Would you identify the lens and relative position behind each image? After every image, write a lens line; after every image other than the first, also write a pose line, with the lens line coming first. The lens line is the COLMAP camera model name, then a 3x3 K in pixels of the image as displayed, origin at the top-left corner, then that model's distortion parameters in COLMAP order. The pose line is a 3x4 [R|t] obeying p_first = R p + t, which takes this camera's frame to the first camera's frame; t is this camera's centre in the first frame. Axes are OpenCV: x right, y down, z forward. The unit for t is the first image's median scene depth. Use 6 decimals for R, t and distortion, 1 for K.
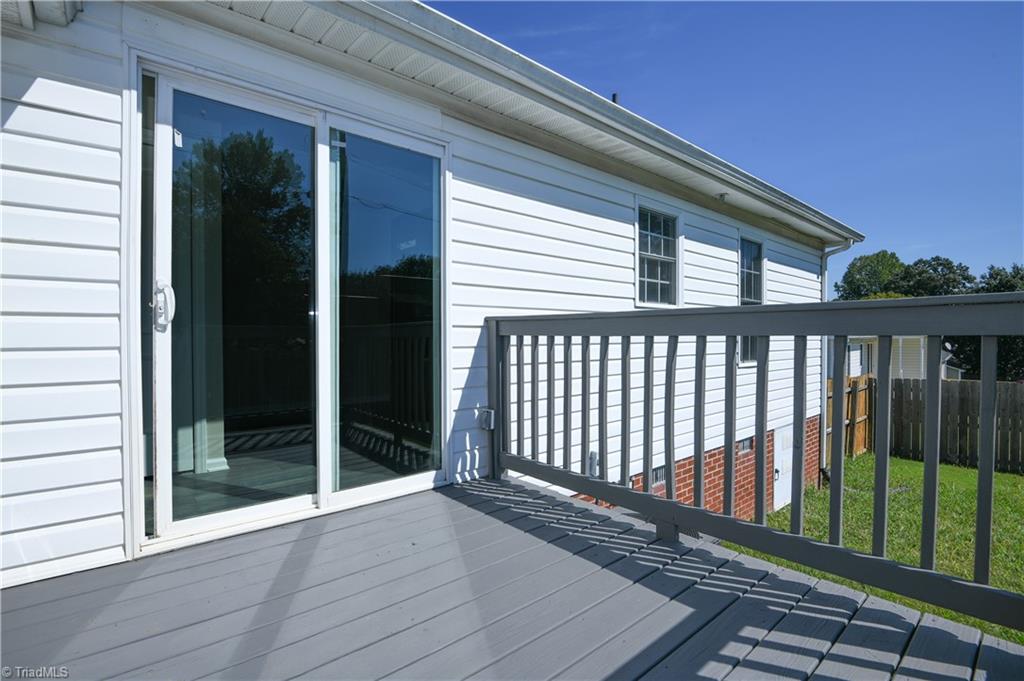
lens RADIAL K [[473.1, 0, 512.0], [0, 473.1, 340.5], [0, 0, 1]] dist [-0.029054, 0.000001]
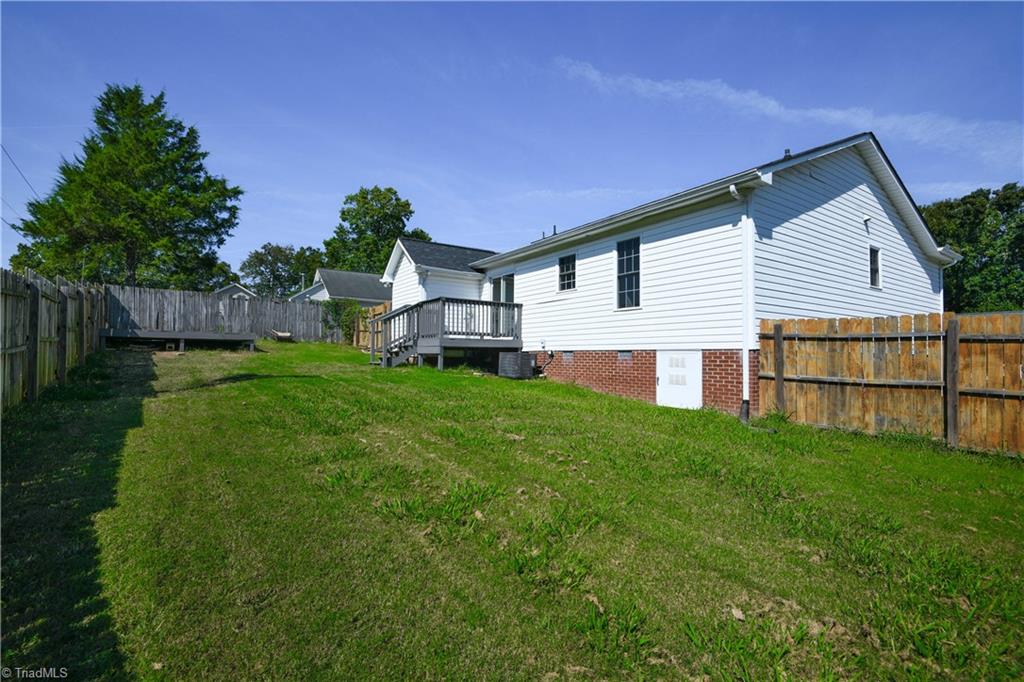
lens RADIAL K [[473.1, 0, 512.0], [0, 473.1, 341.0], [0, 0, 1]] dist [-0.029054, 0.000001]
pose [[-0.121665, -0.041251, -0.991714, 2.902618], [-0.019146, 0.999048, -0.039208, 0.310967], [0.992387, 0.014218, -0.122339, 0.997480]]
